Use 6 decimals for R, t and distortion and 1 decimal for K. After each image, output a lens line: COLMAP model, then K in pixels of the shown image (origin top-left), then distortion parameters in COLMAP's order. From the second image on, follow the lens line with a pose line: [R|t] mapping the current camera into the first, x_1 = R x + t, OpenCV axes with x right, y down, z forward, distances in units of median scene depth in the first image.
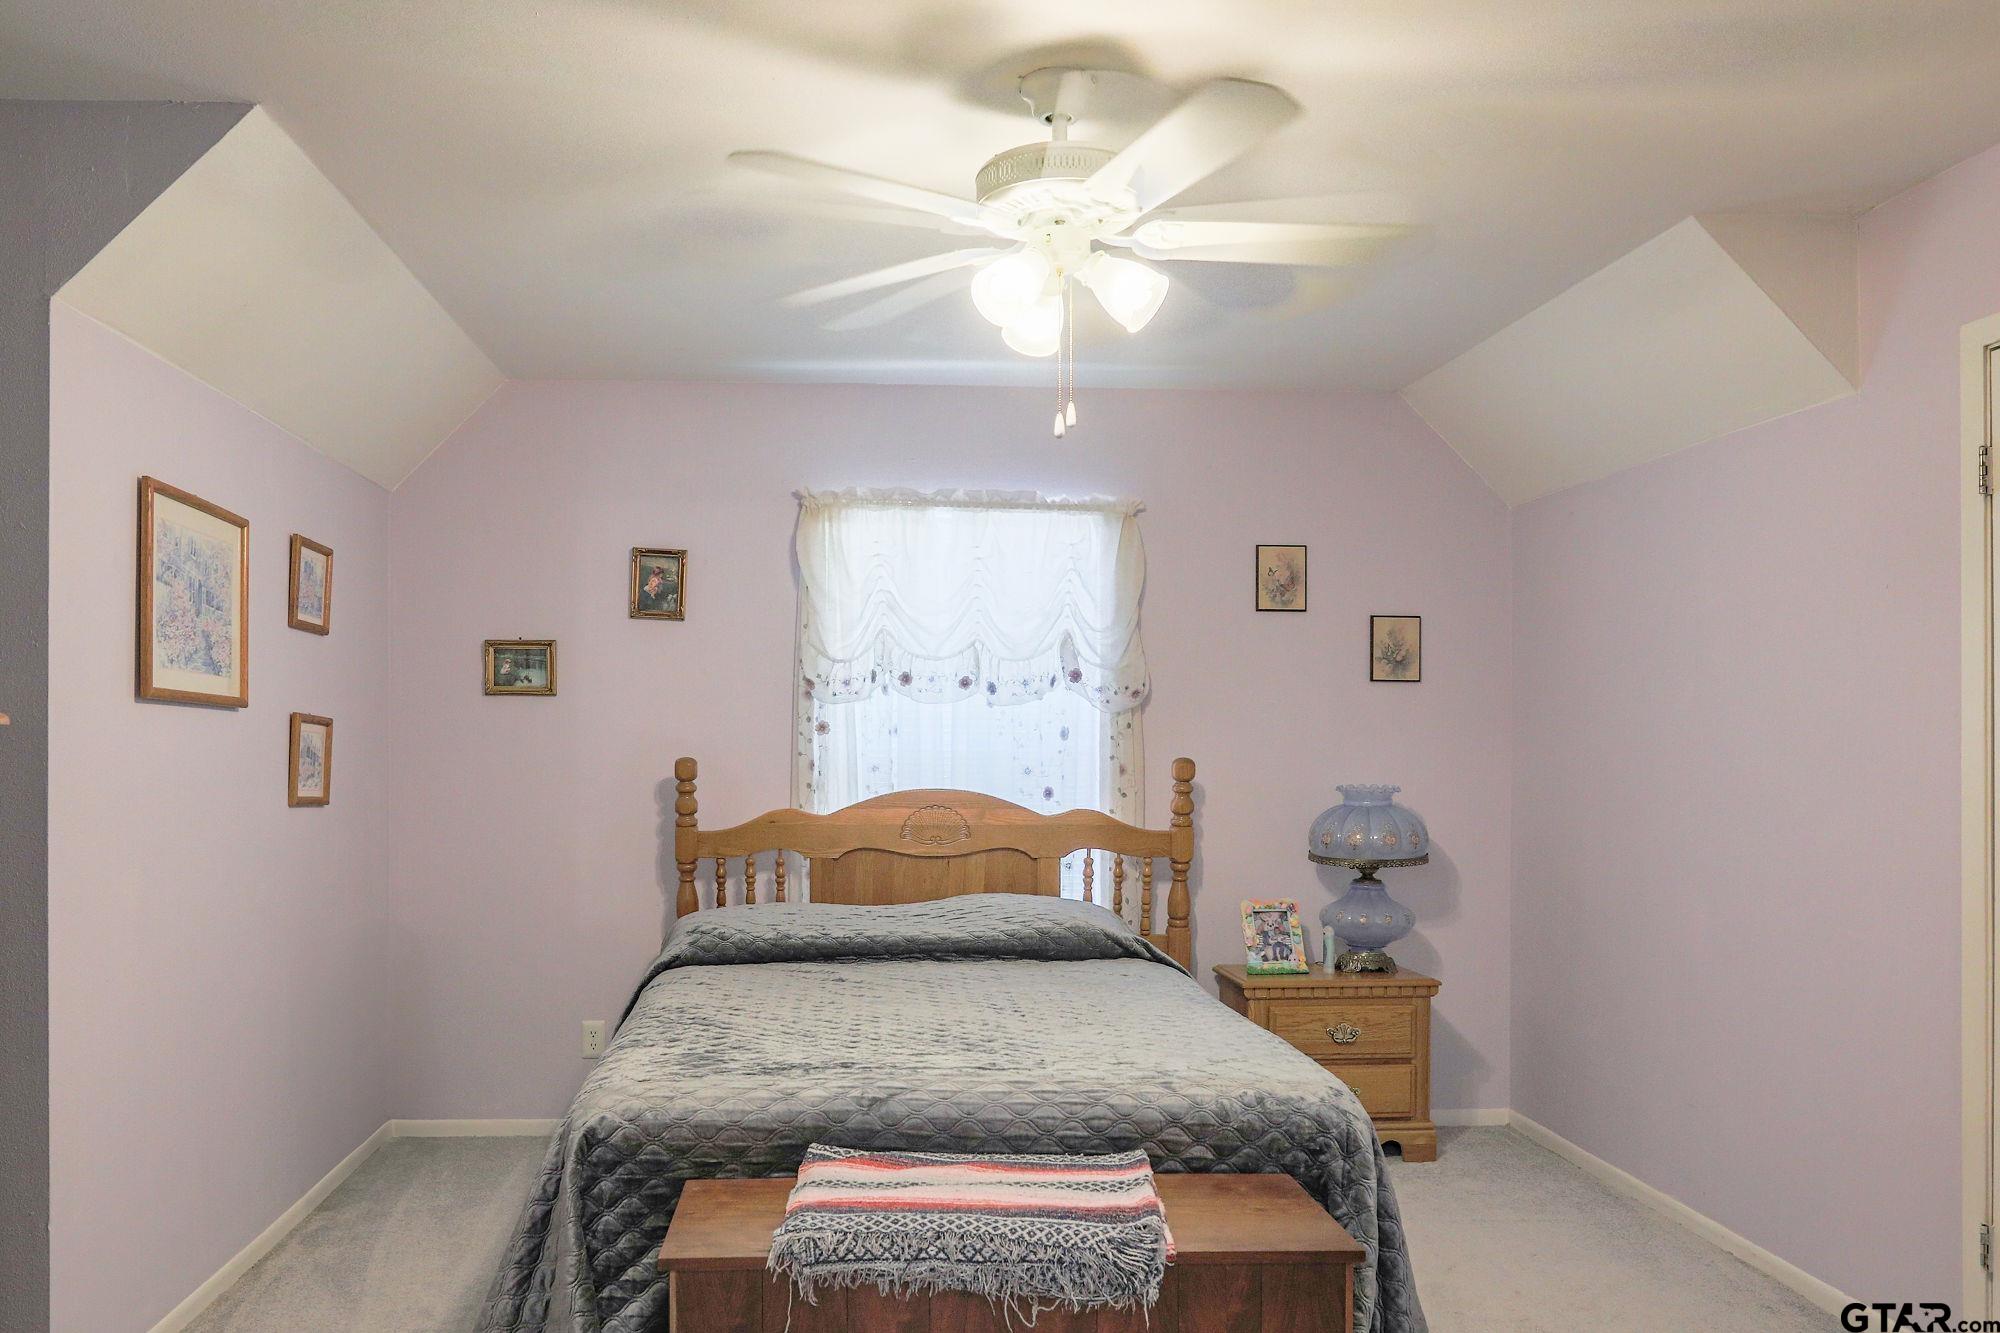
lens RADIAL K [[1489.8, 0, 968.5], [0, 1489.8, 758.0], [0, 0, 1]] dist [-0.052026, 0.036247]
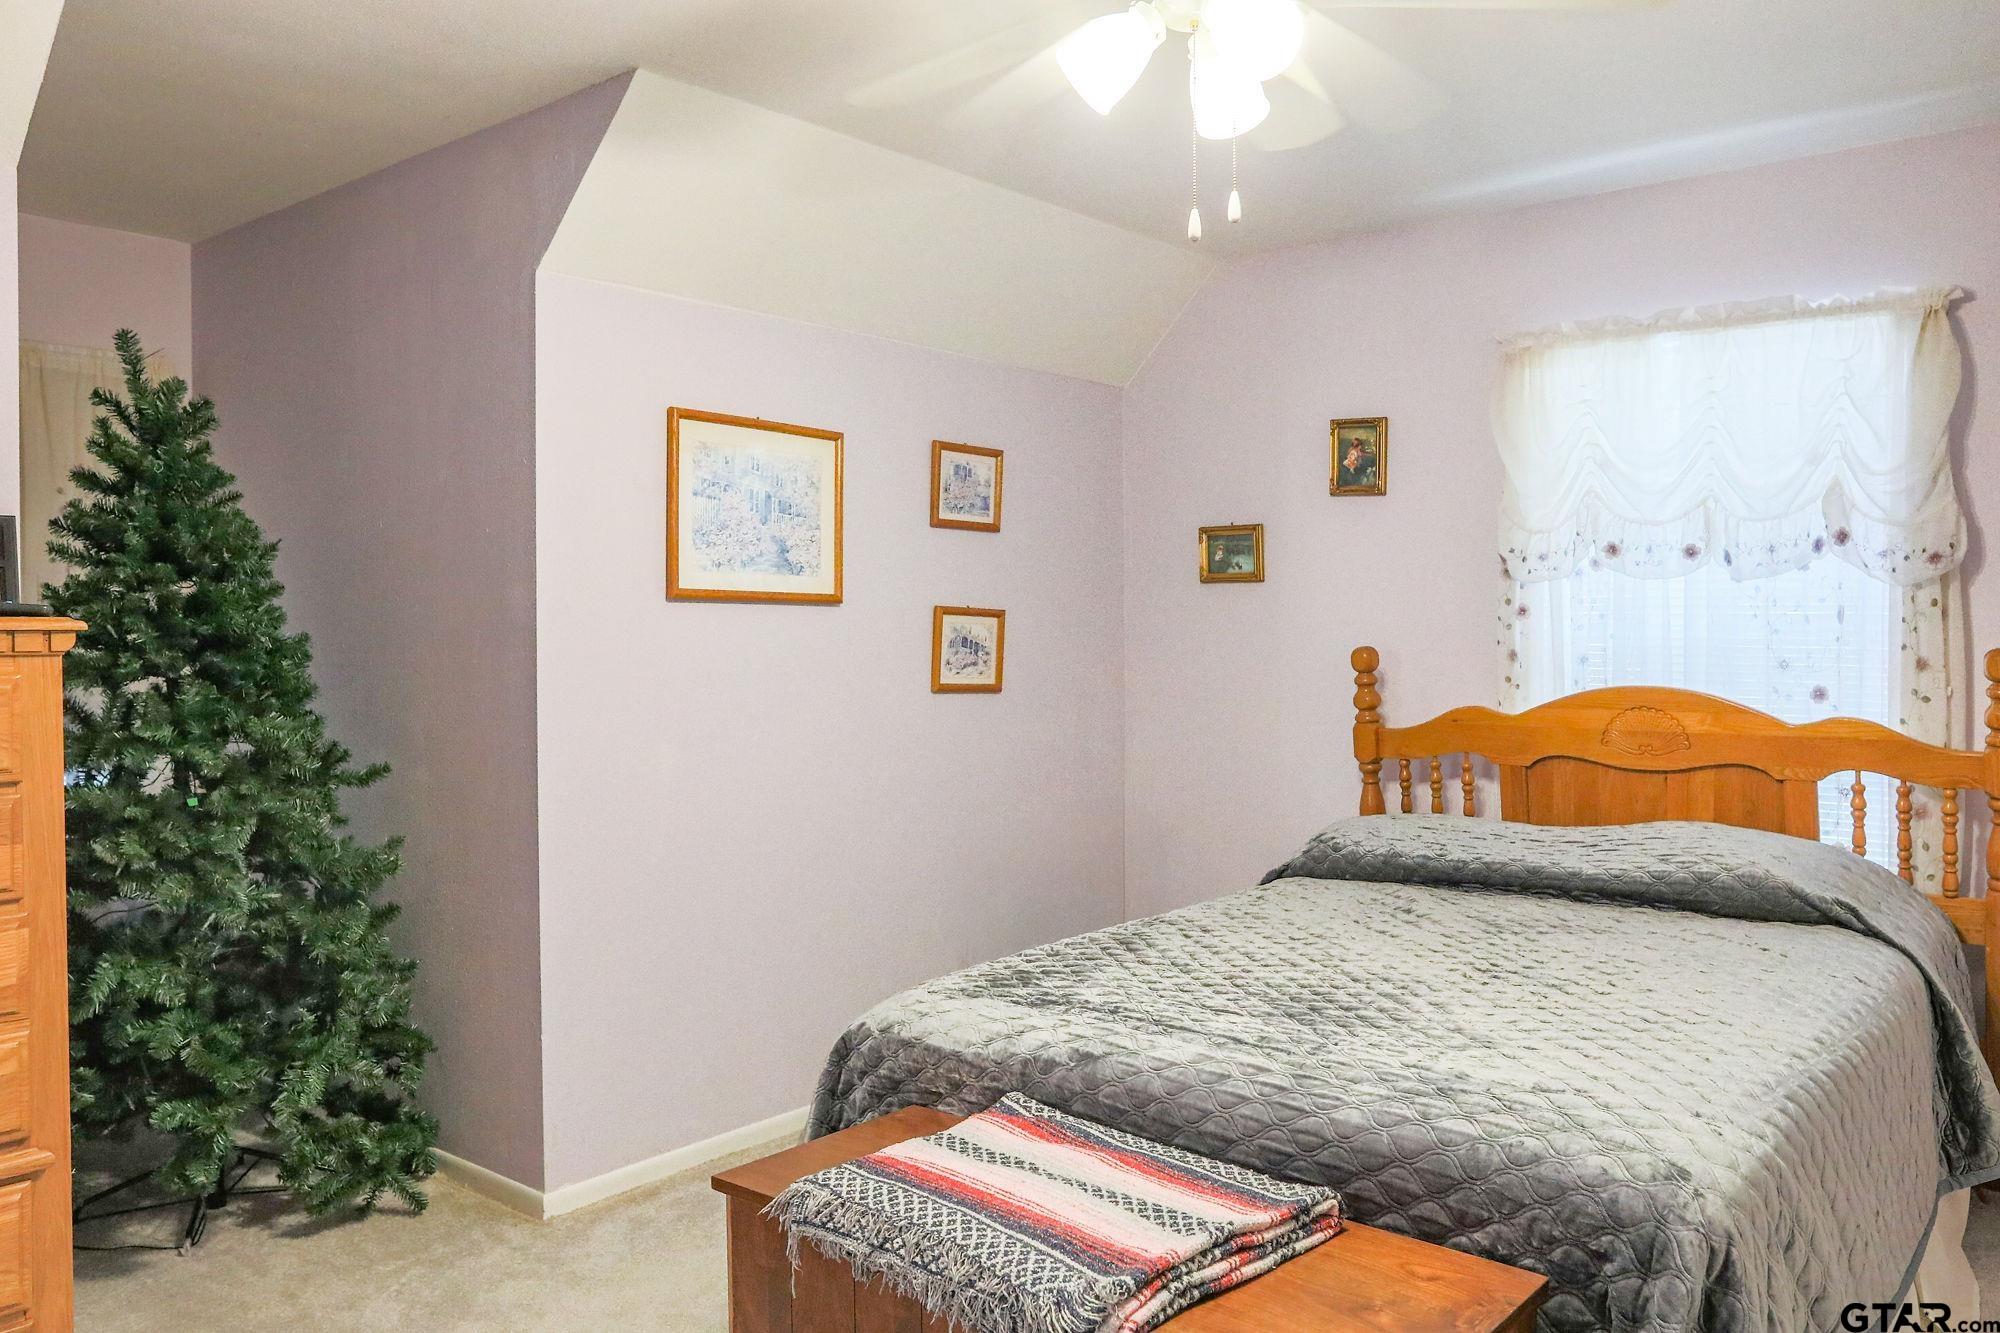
lens RADIAL K [[1489.8, 0, 1000.6], [0, 1489.8, 650.9], [0, 0, 1]] dist [-0.052026, 0.036247]
pose [[0.748322, 0.003313, -0.663328, 0.243598], [0.001399, 0.999977, 0.006574, -0.003931], [0.663335, -0.005847, 0.748300, 0.174704]]
